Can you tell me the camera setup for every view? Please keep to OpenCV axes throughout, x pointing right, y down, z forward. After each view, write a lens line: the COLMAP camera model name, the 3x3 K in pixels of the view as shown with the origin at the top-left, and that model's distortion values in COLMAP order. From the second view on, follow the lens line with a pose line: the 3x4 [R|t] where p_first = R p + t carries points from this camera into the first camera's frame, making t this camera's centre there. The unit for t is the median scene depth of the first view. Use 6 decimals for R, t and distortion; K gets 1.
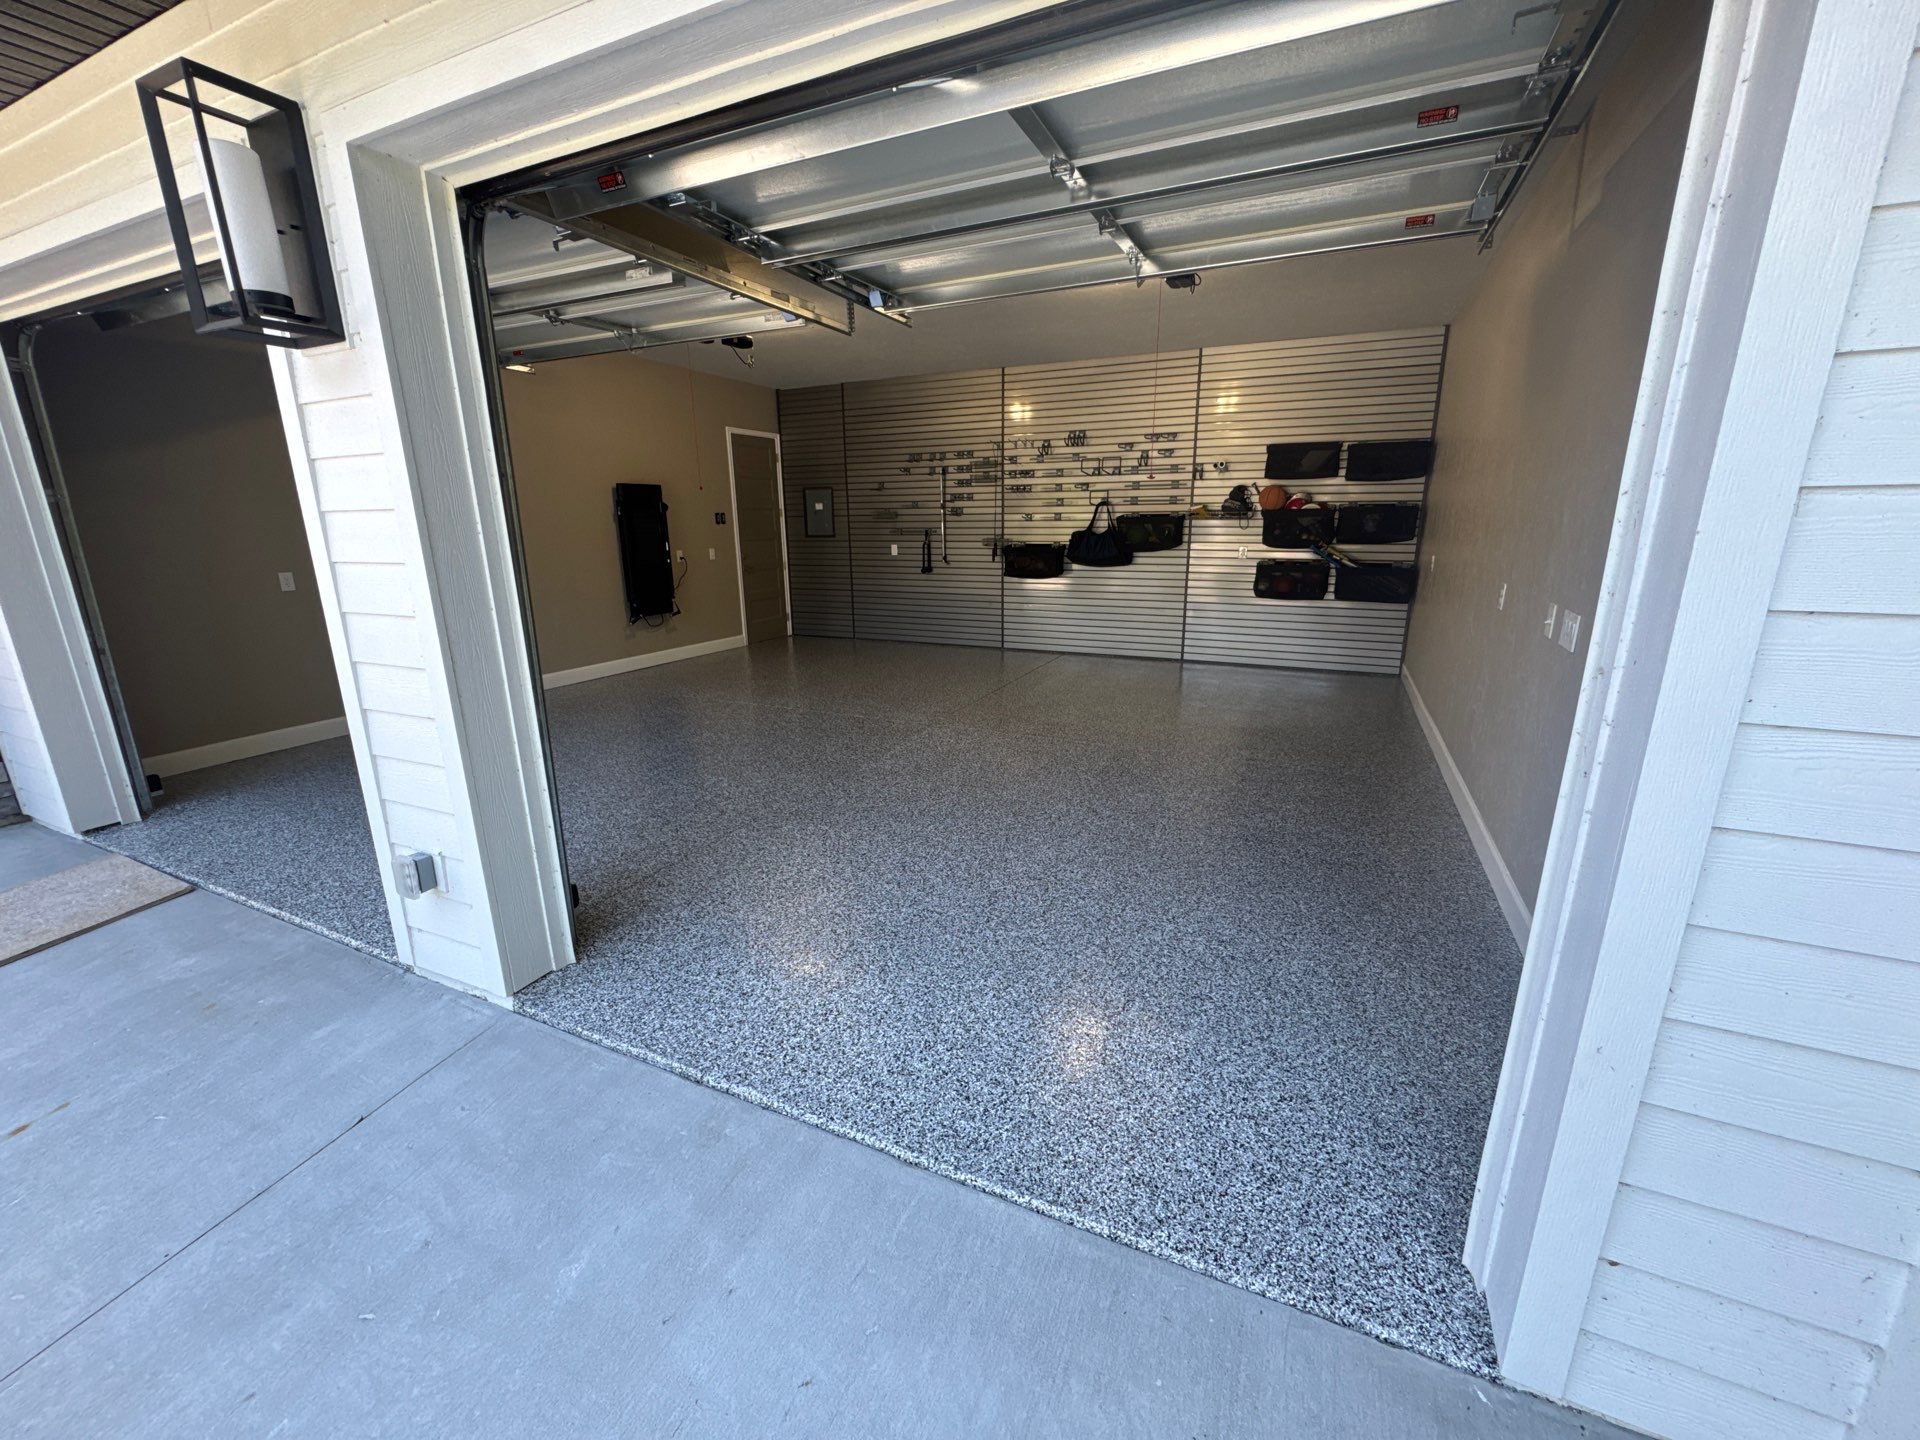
lens RADIAL K [[766.8, 0, 958.2], [0, 766.8, 713.8], [0, 0, 1]] dist [0.001257, 0.000074]
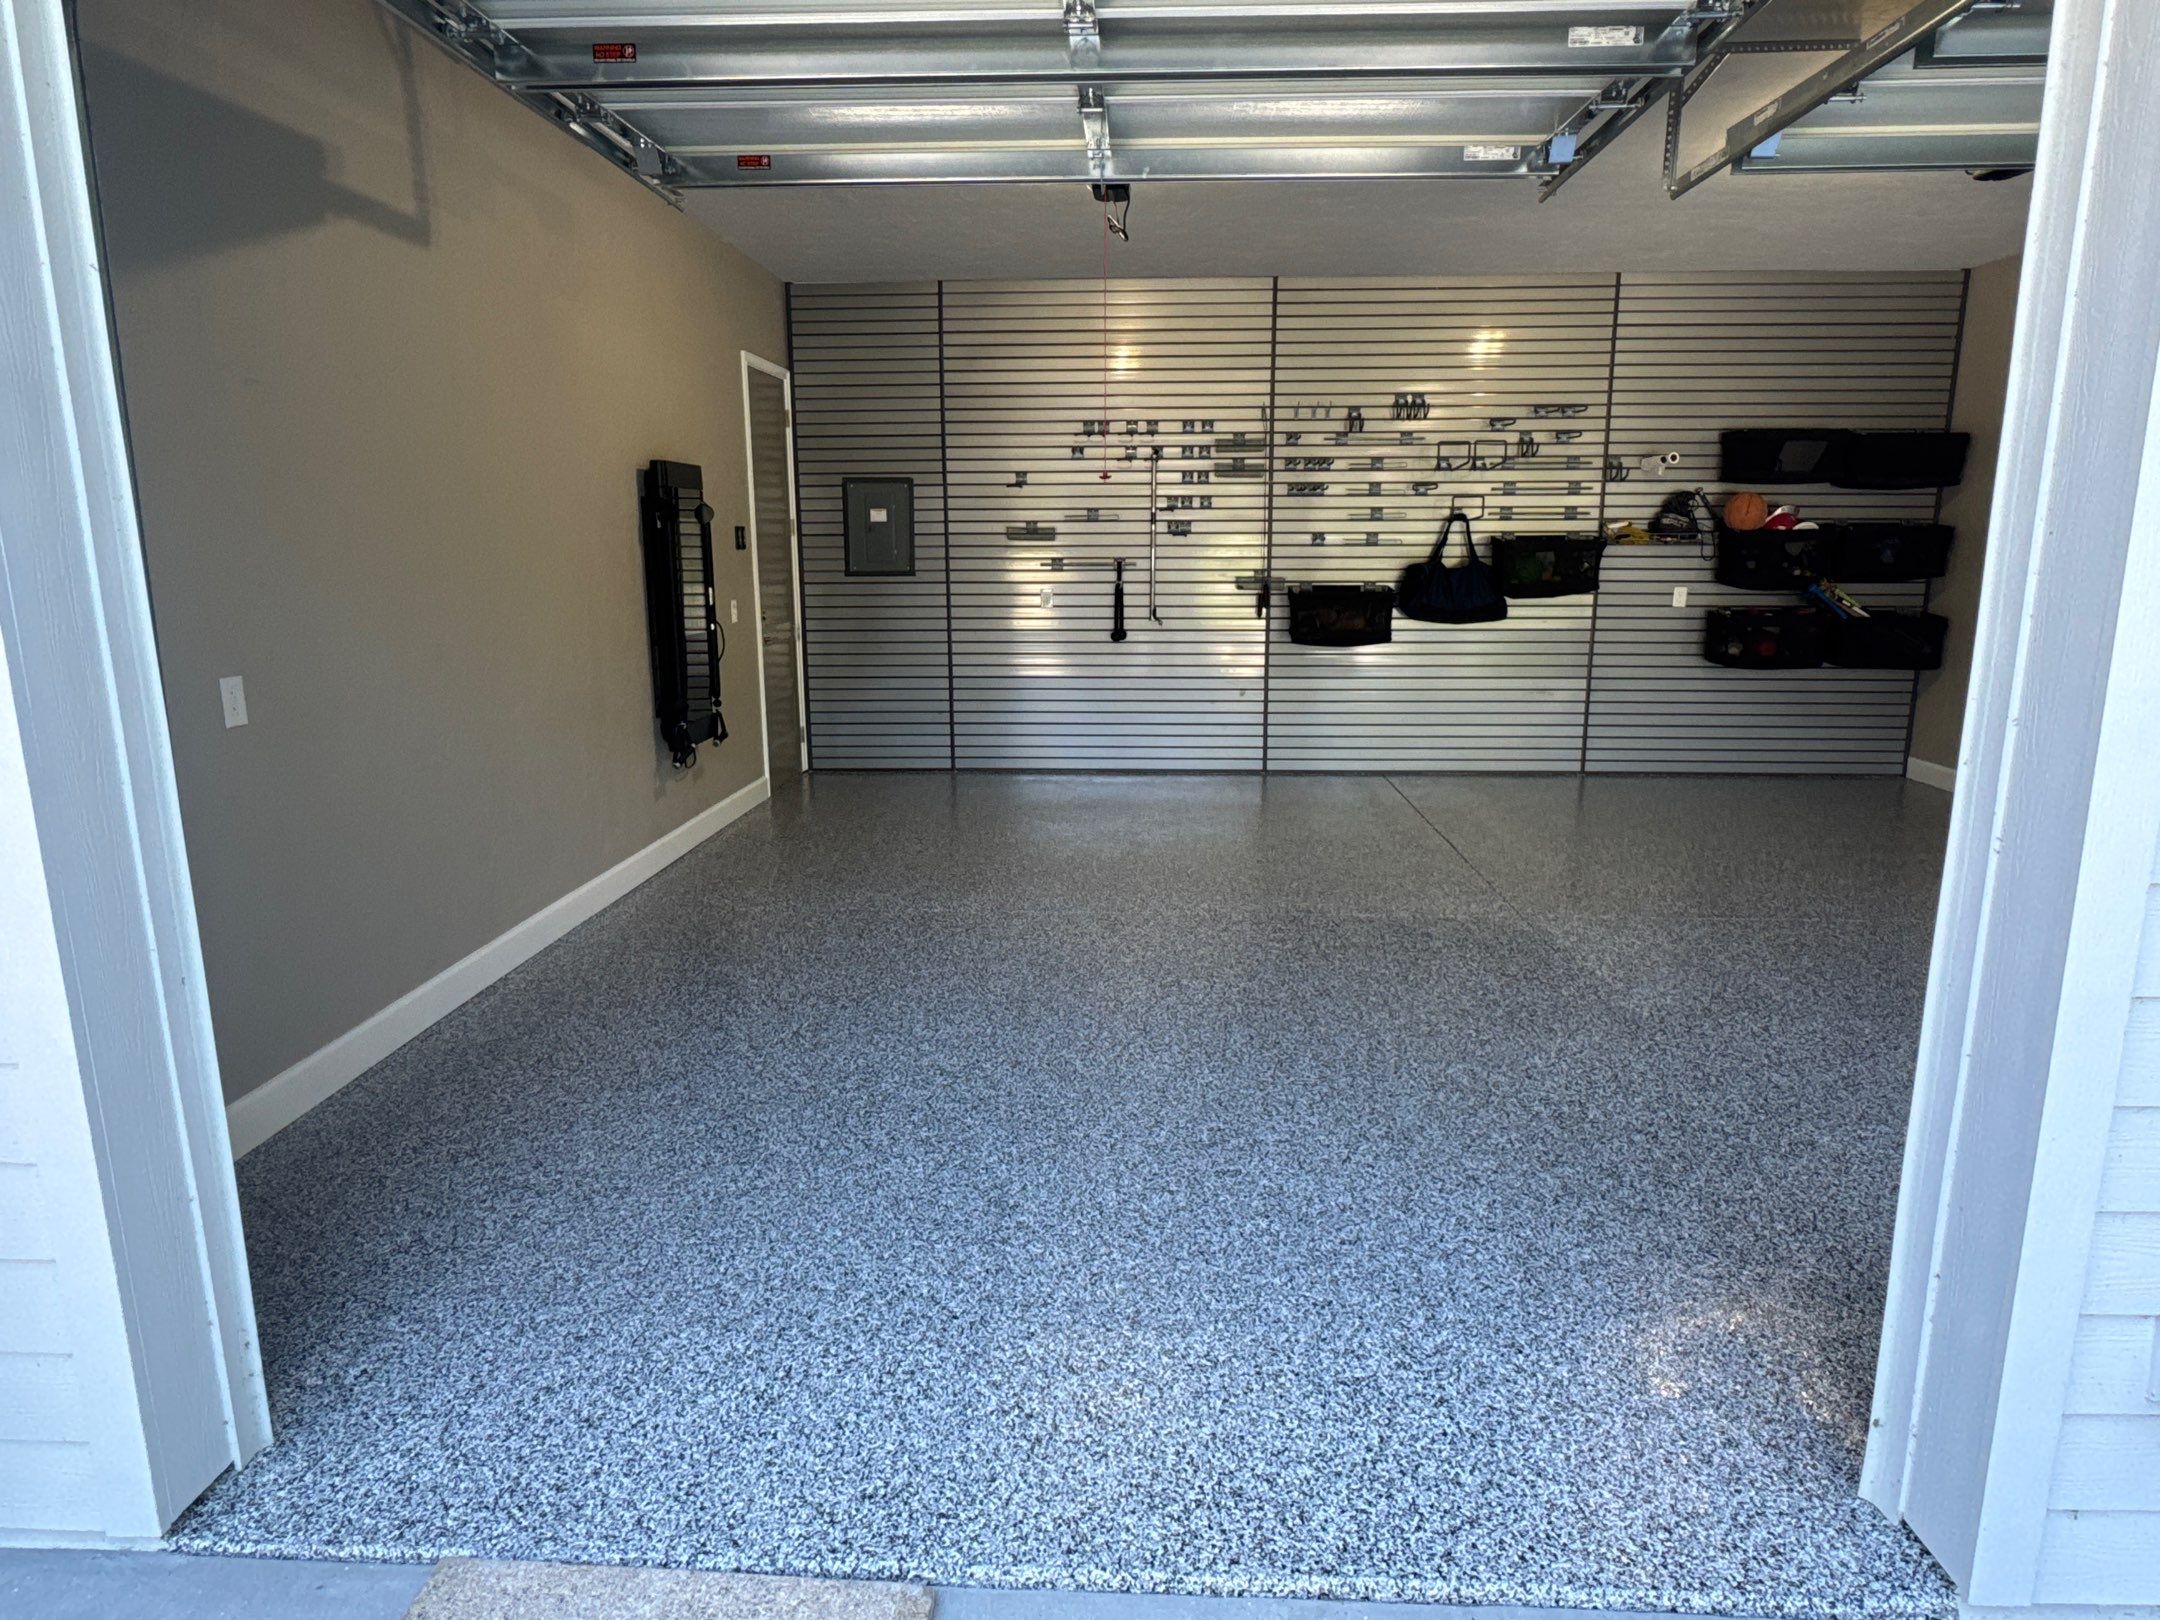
lens RADIAL K [[1336.3, 0, 1081.6], [0, 1336.3, 815.5], [0, 0, 1]] dist [0.000891, 0.000523]
pose [[0.923859, -0.071386, 0.376016, -0.475179], [0.088932, 0.995601, -0.029491, -0.040338], [-0.372257, 0.060685, 0.926144, 0.166071]]
